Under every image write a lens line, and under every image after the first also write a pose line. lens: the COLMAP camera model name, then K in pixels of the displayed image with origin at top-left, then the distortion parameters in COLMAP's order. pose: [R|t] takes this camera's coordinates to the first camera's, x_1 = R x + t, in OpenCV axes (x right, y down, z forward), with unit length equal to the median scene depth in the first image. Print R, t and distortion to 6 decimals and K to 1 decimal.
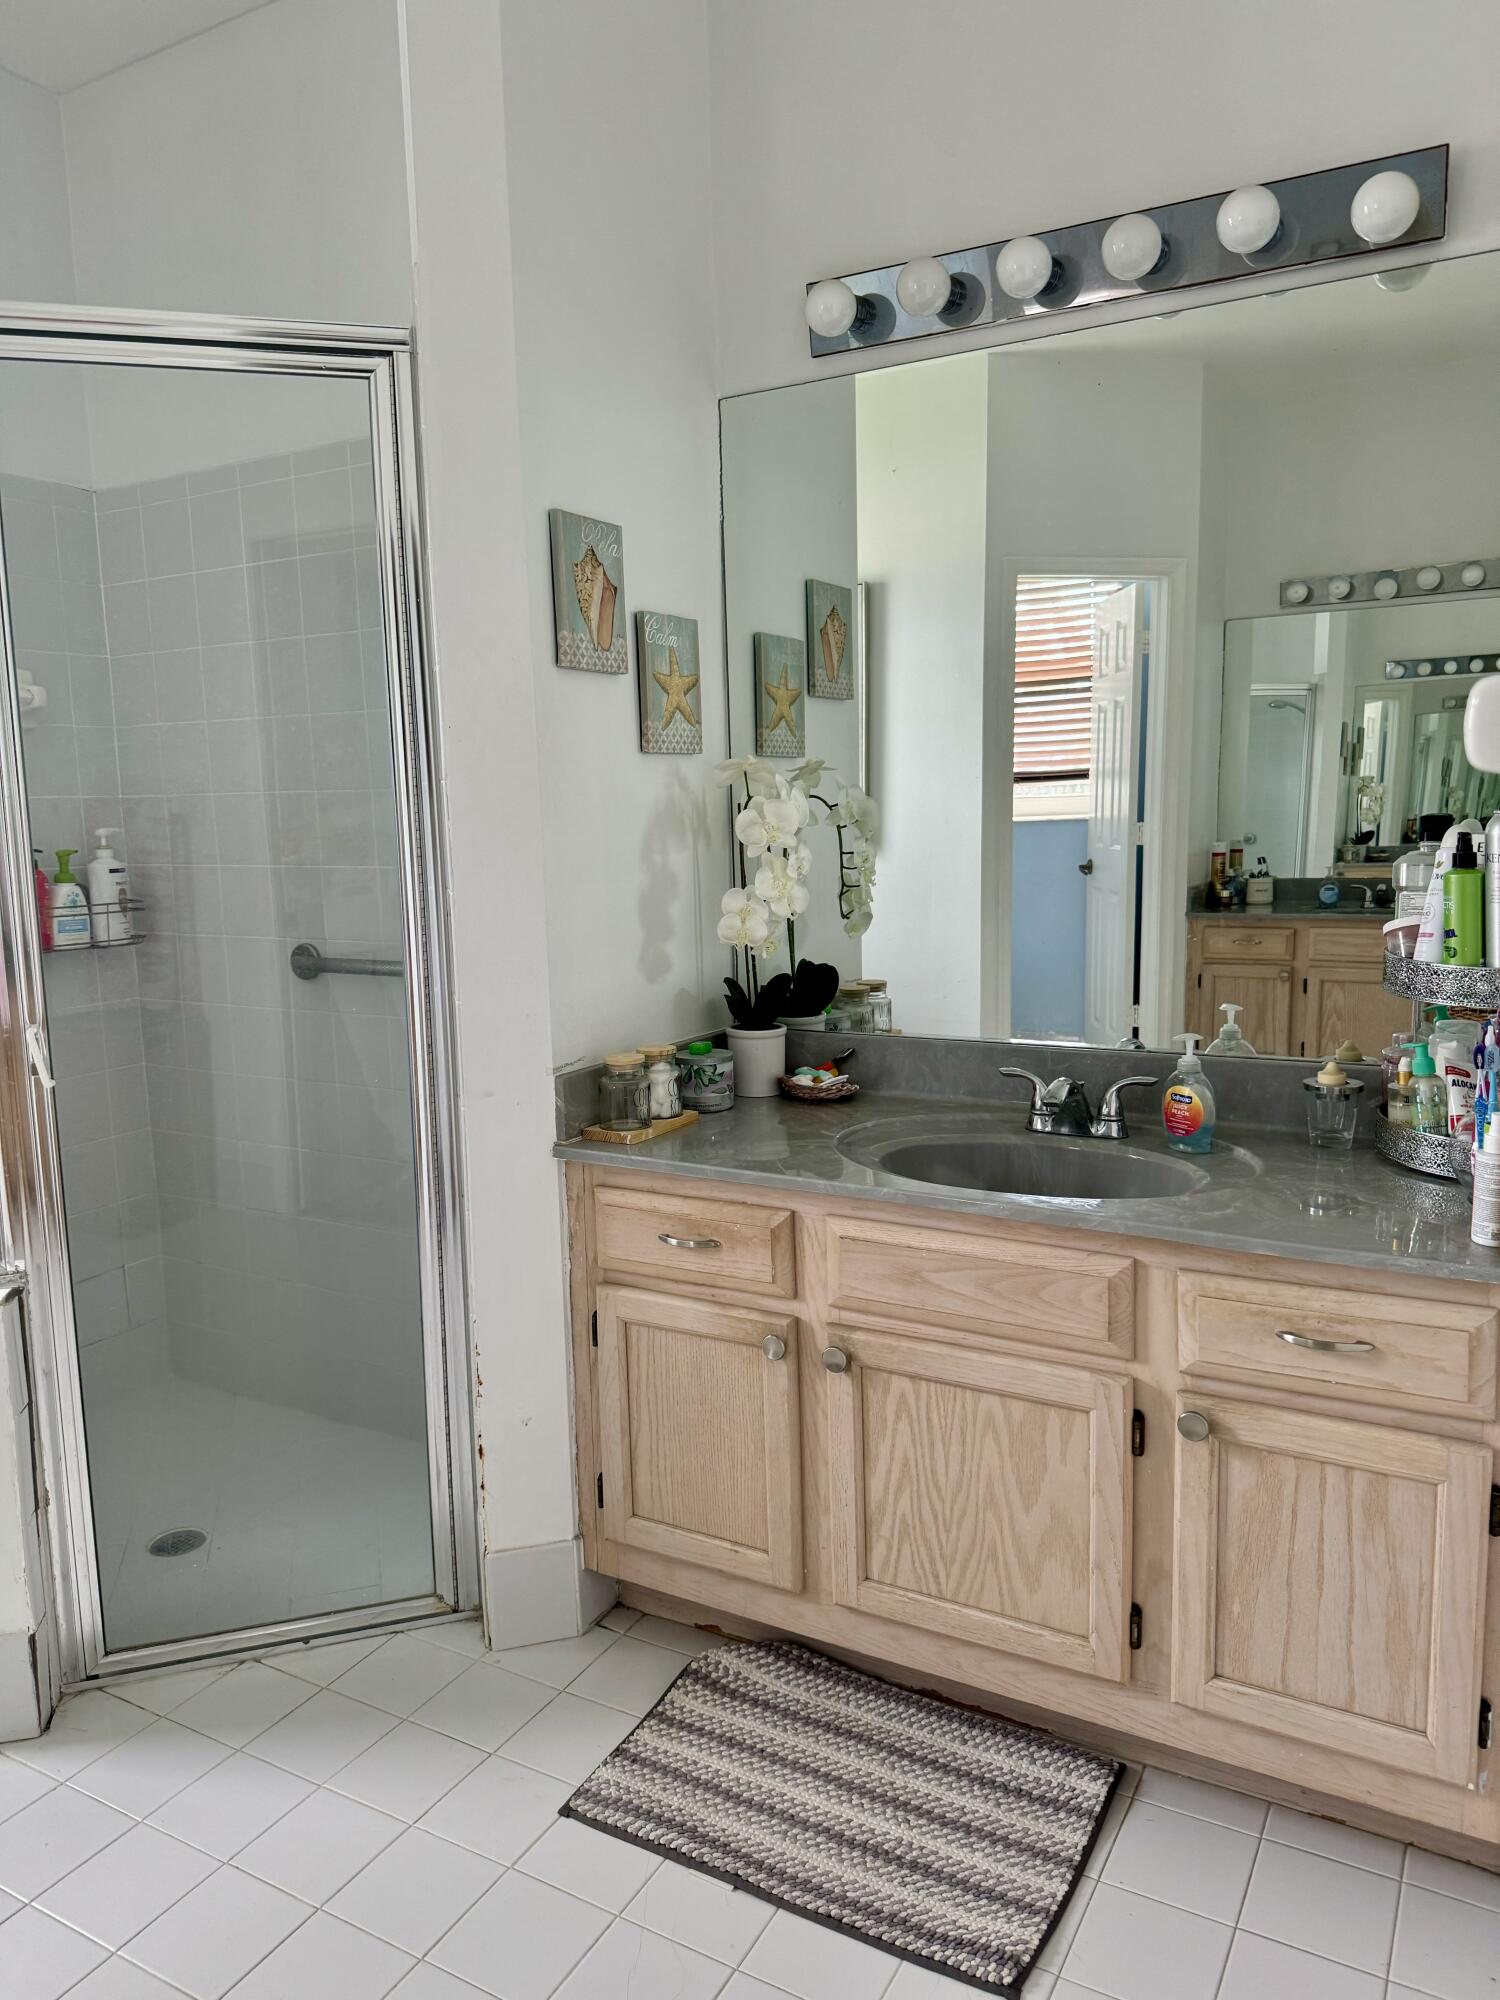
lens RADIAL K [[1409.2, 0, 738.7], [0, 1409.2, 1004.7], [0, 0, 1]] dist [0.121050, -0.194486]
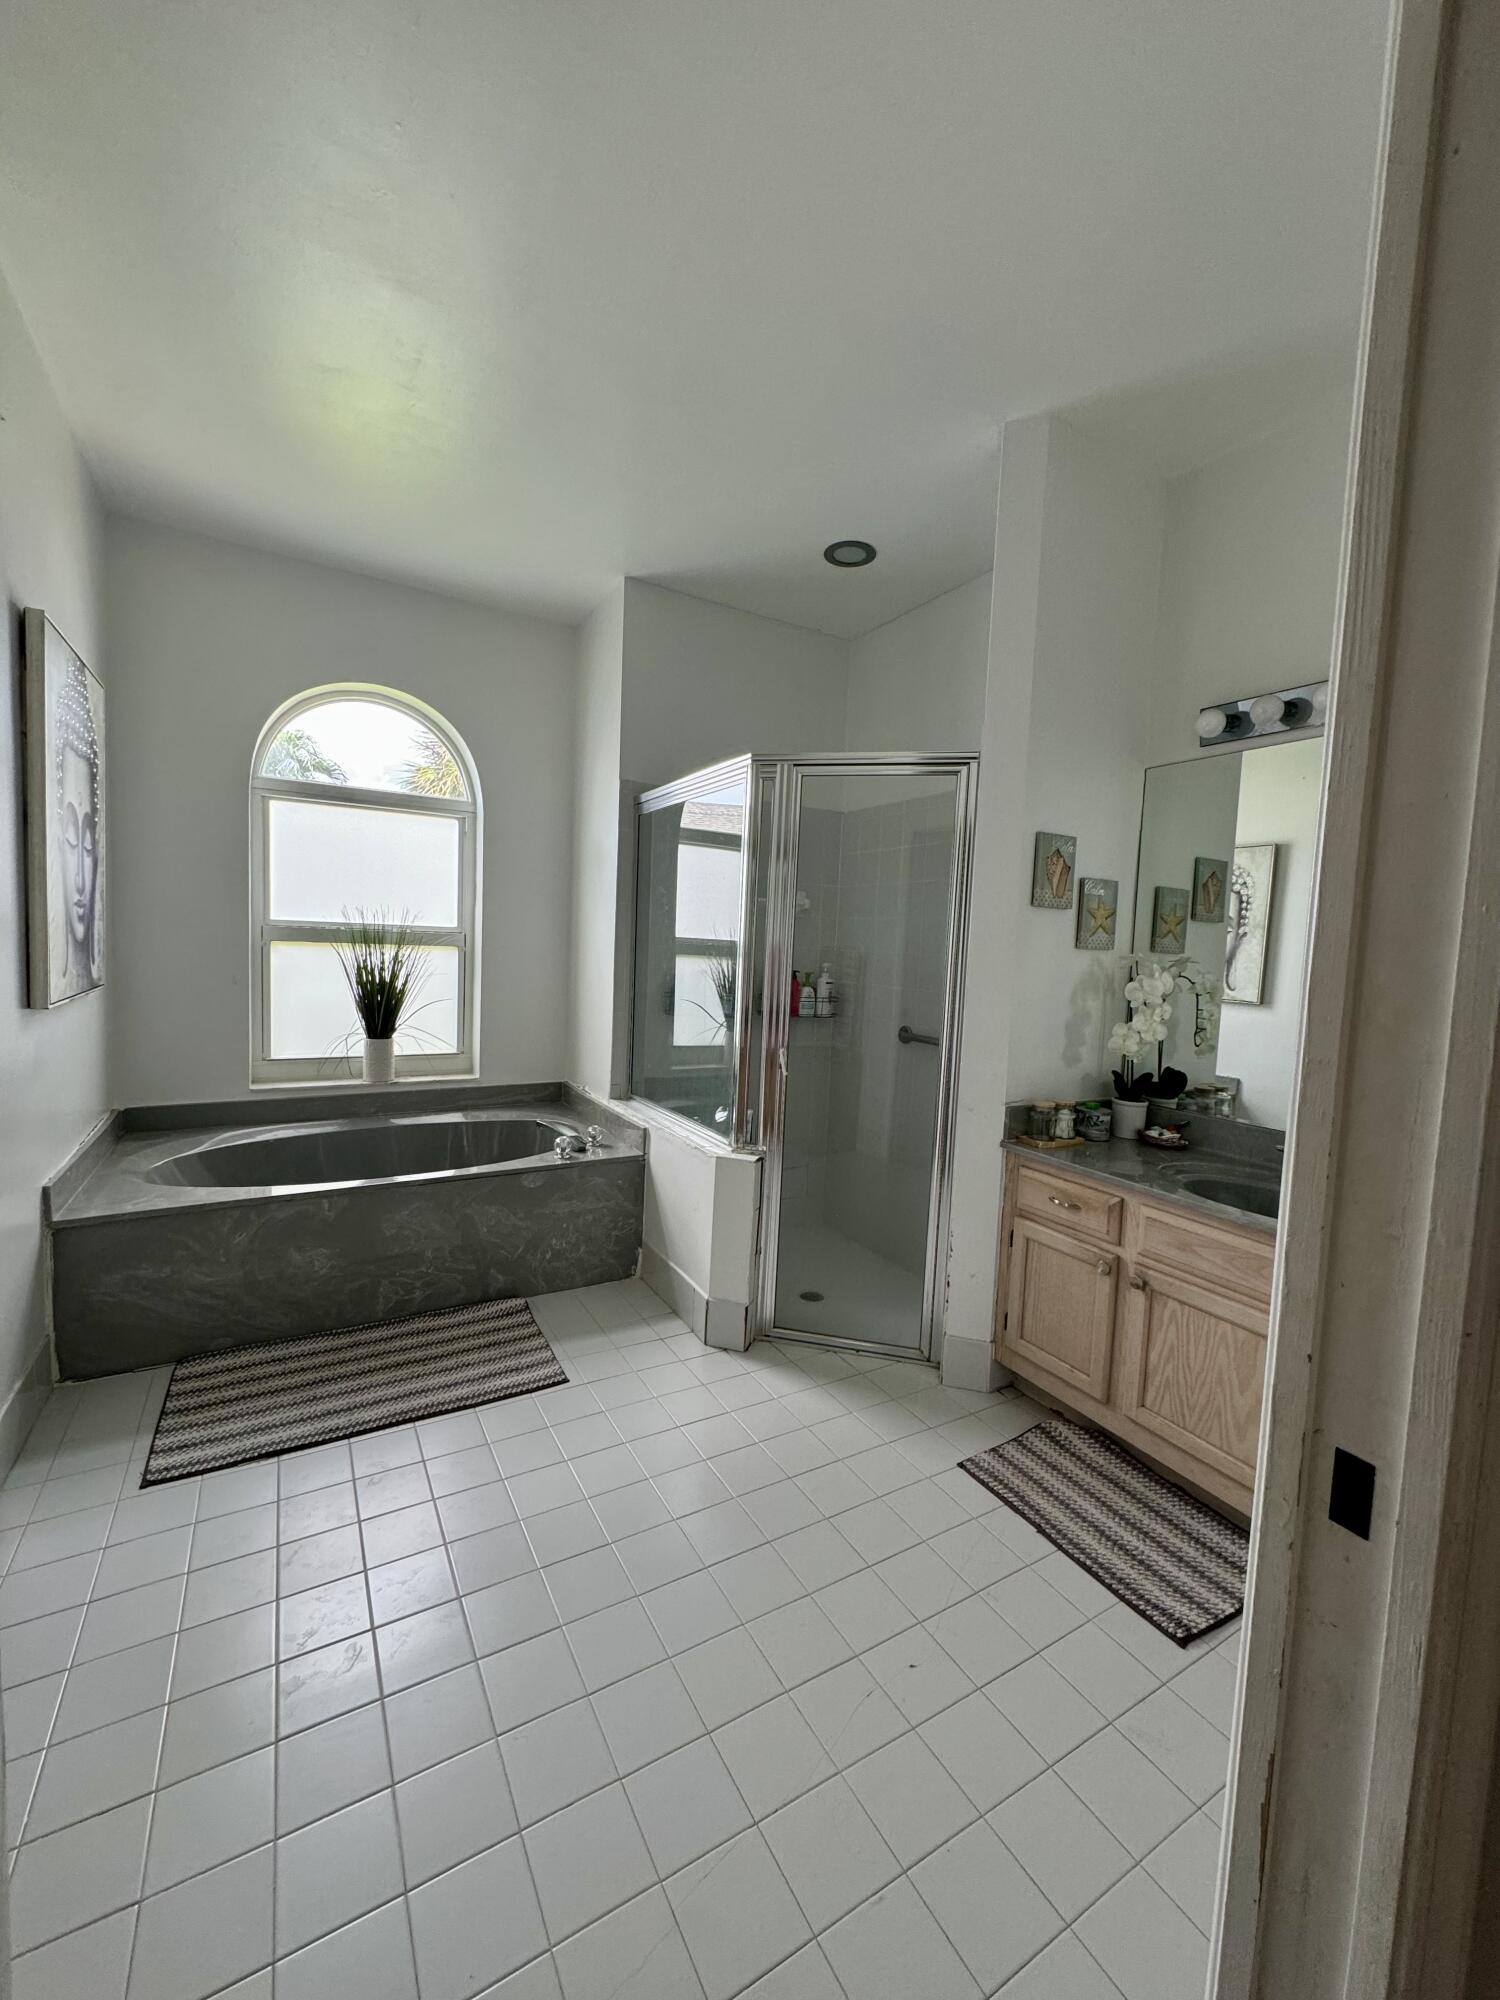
lens RADIAL K [[778.0, 0, 750.0], [0, 778.0, 1000.0], [0, 0, 1]] dist [0.001706, 0.000062]
pose [[0.863145, 0.097772, -0.495400, 0.088369], [-0.136446, 0.989740, -0.042397, -0.002396], [0.486172, 0.104190, 0.867630, -0.145483]]
